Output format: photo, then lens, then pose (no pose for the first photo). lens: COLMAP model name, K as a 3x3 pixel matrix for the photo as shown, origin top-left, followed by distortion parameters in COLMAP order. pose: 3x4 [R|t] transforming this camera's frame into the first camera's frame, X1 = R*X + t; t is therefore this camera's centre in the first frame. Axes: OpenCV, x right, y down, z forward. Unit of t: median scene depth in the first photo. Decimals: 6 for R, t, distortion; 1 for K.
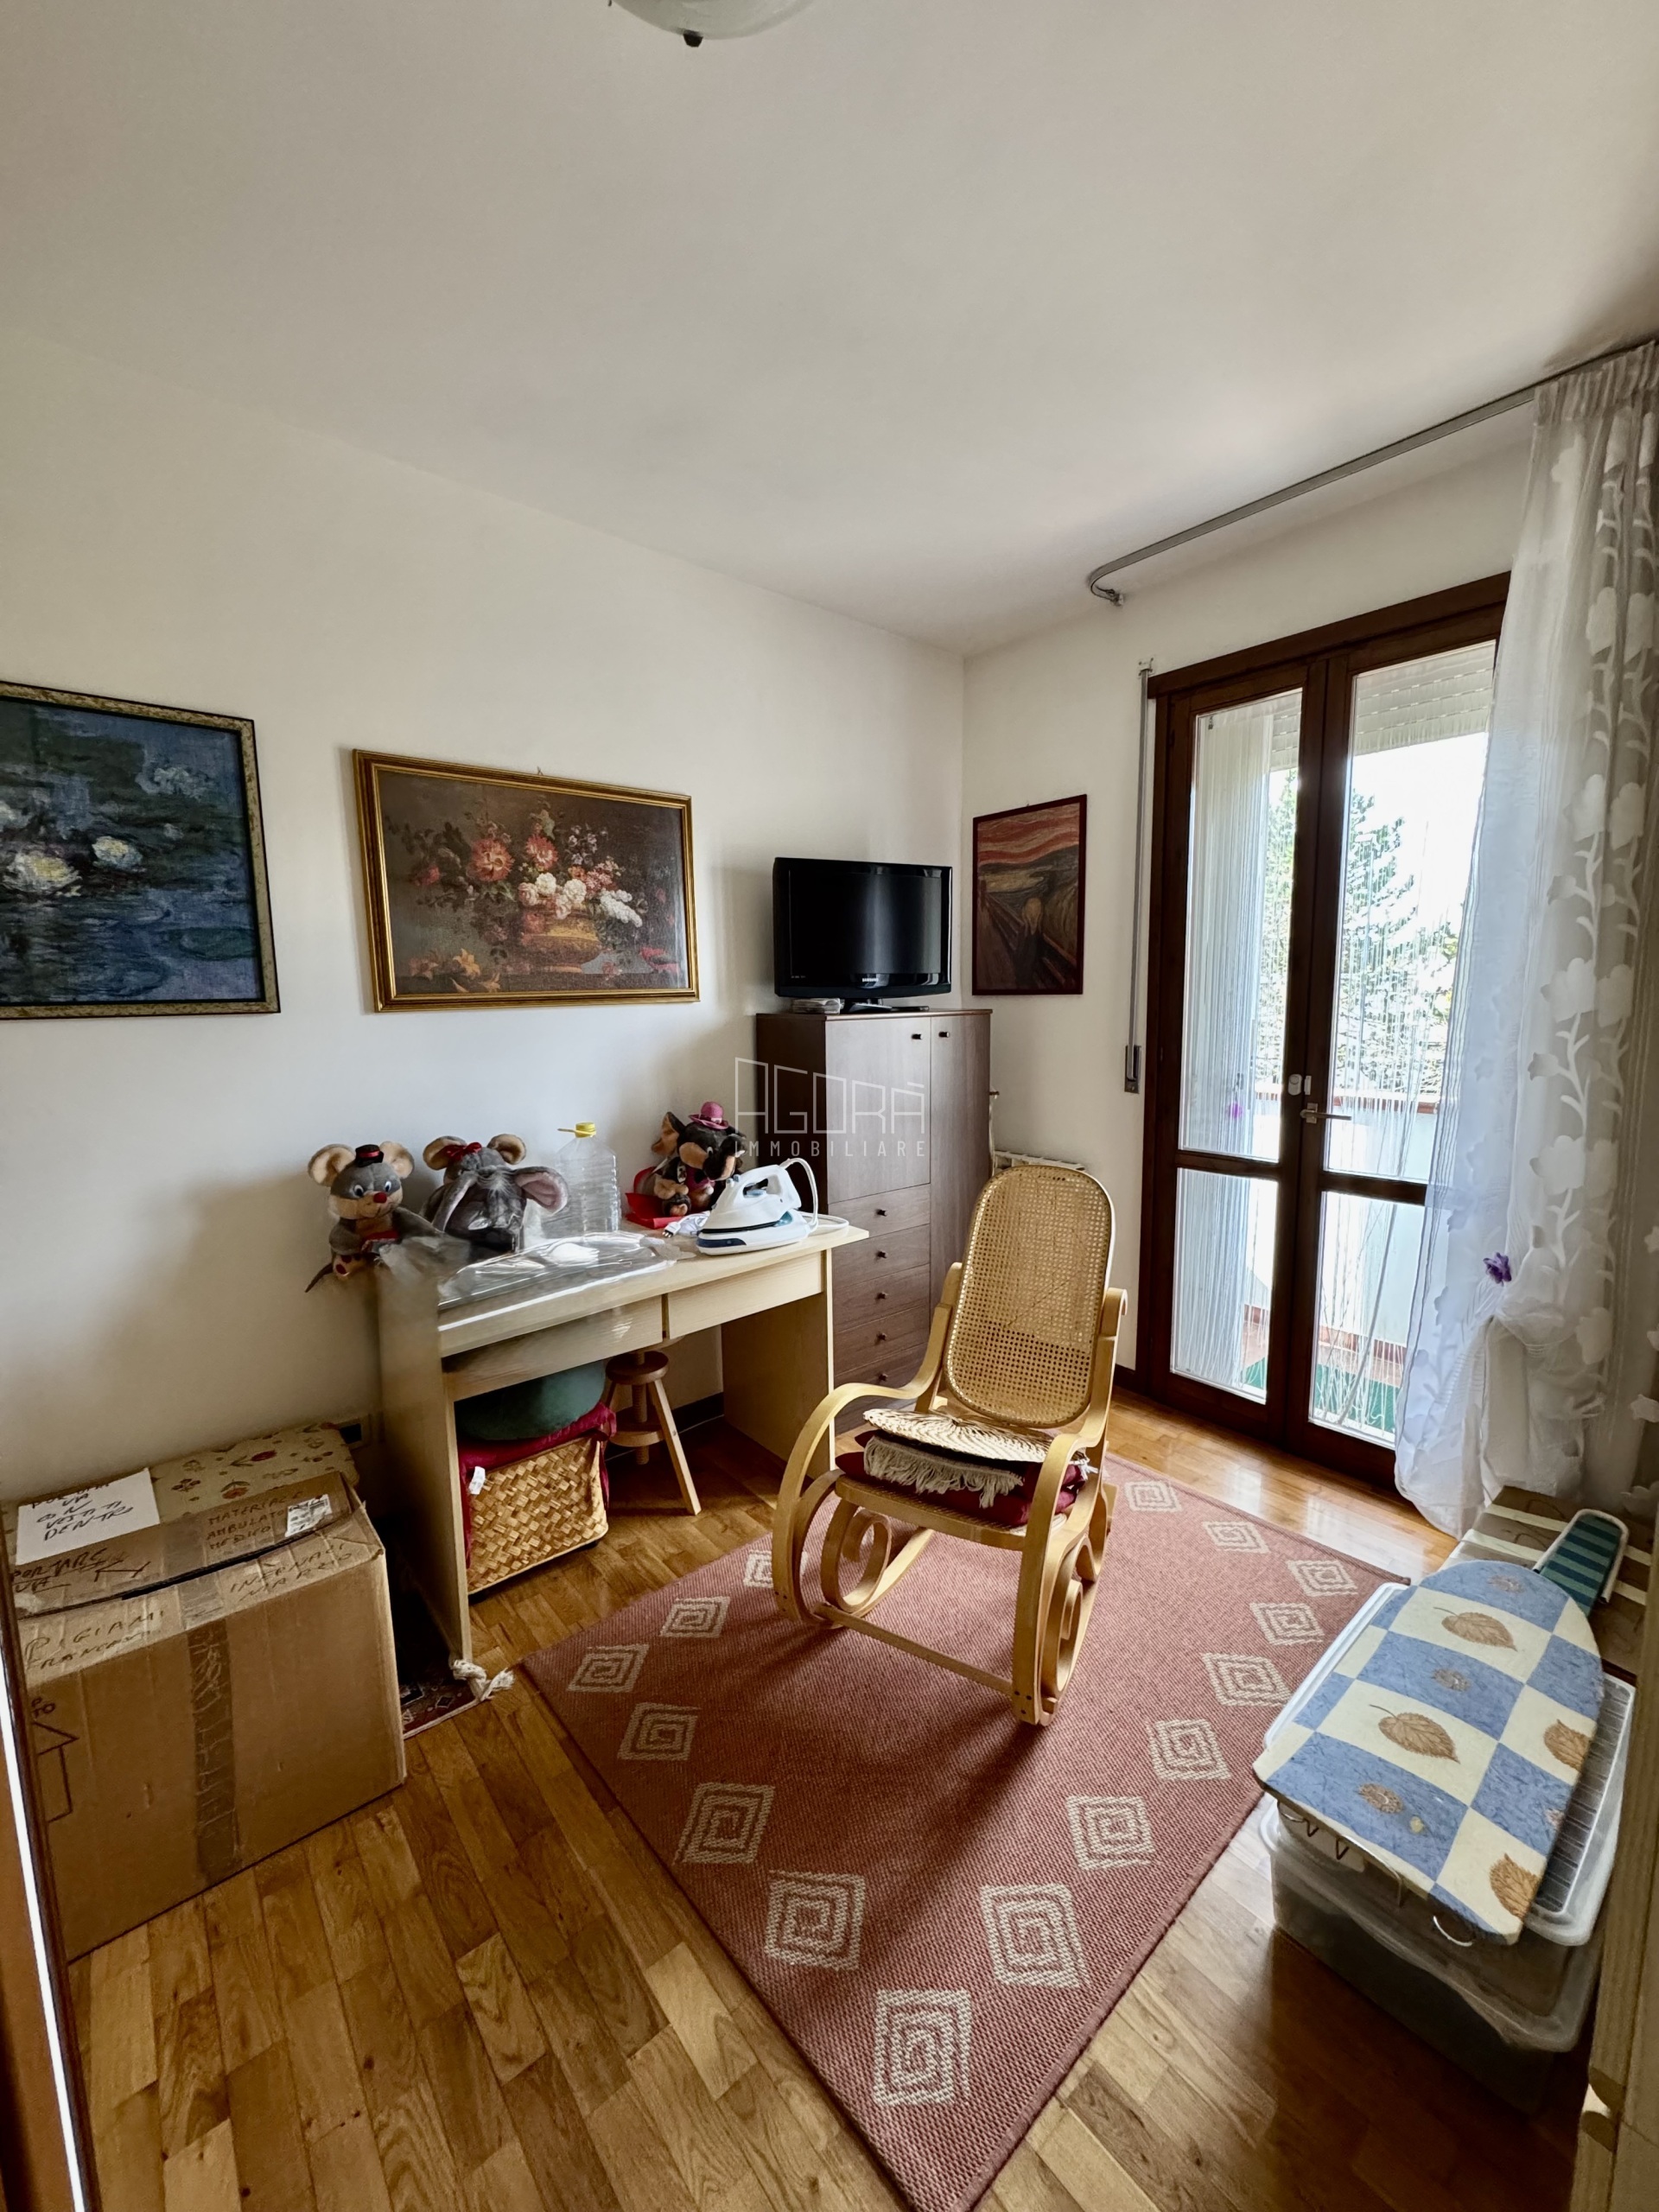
lens RADIAL K [[876.8, 0, 829.9], [0, 876.8, 1103.0], [0, 0, 1]] dist [-0.003383, 0.000110]
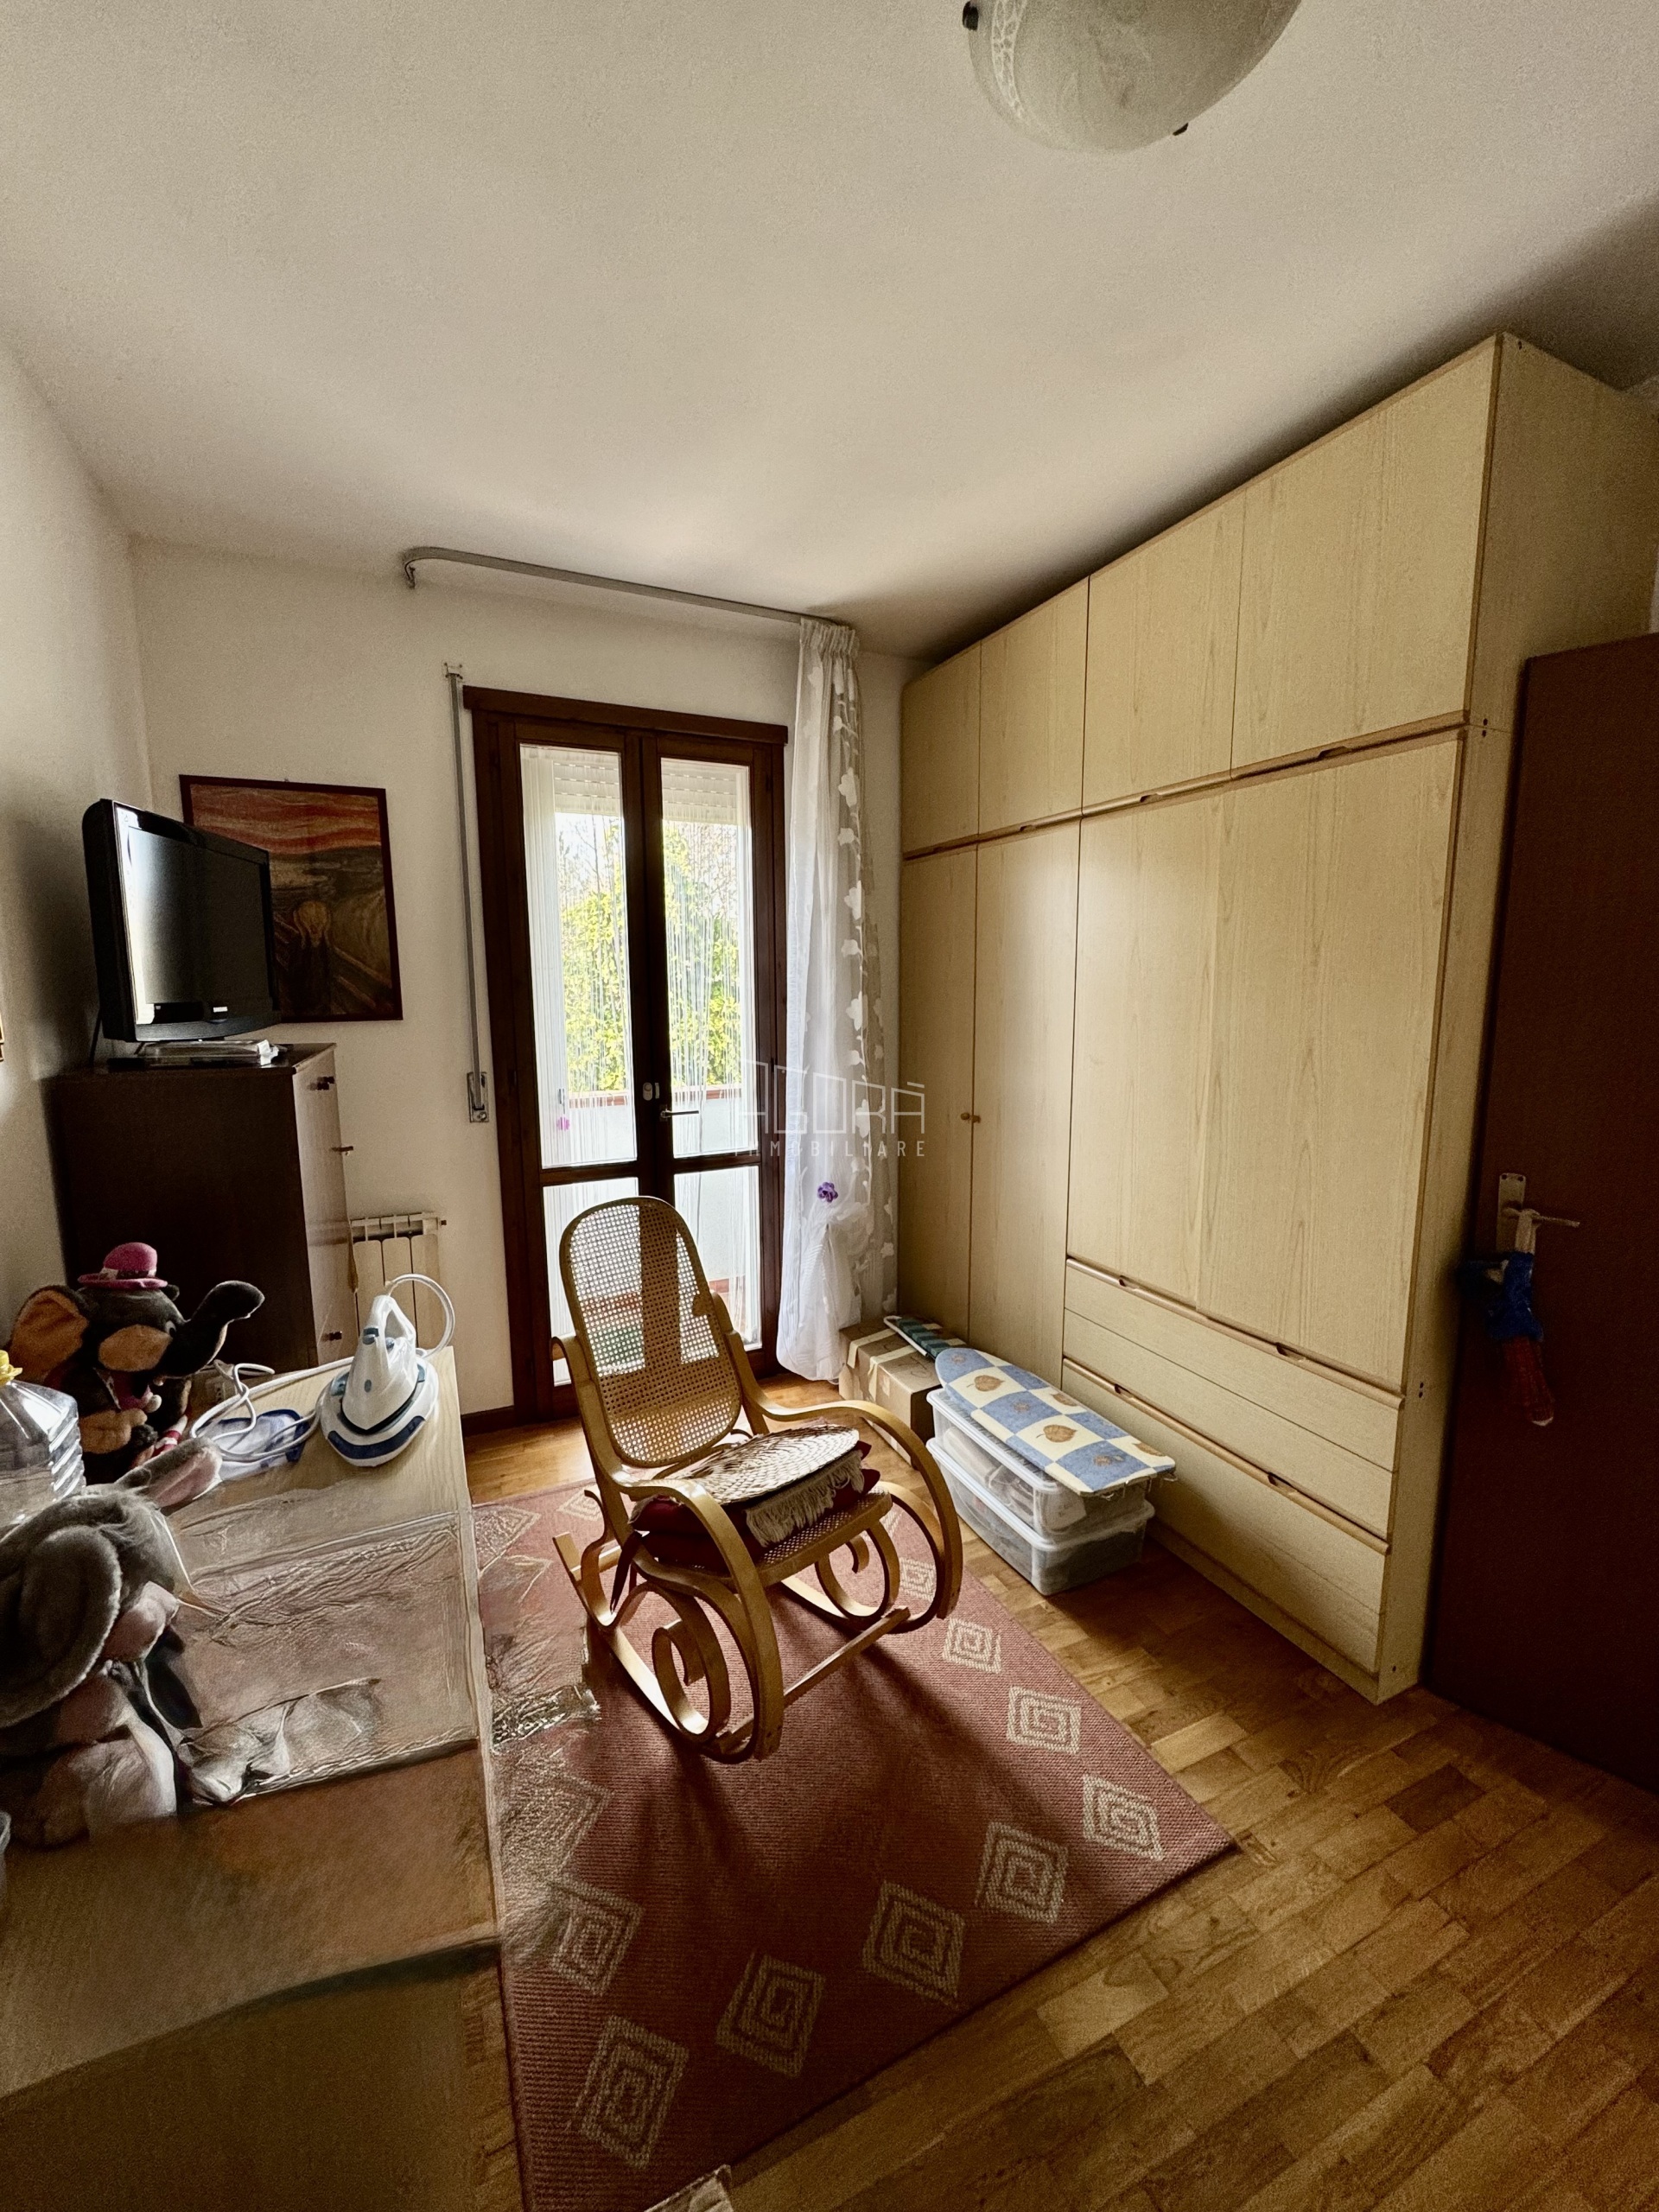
lens RADIAL K [[876.8, 0, 829.9], [0, 876.8, 1103.0], [0, 0, 1]] dist [-0.003383, 0.000110]
pose [[0.267678, -0.123811, 0.955521, -0.894119], [0.129188, 0.987367, 0.091747, -0.137269], [-0.954808, 0.098883, 0.280291, 0.730726]]
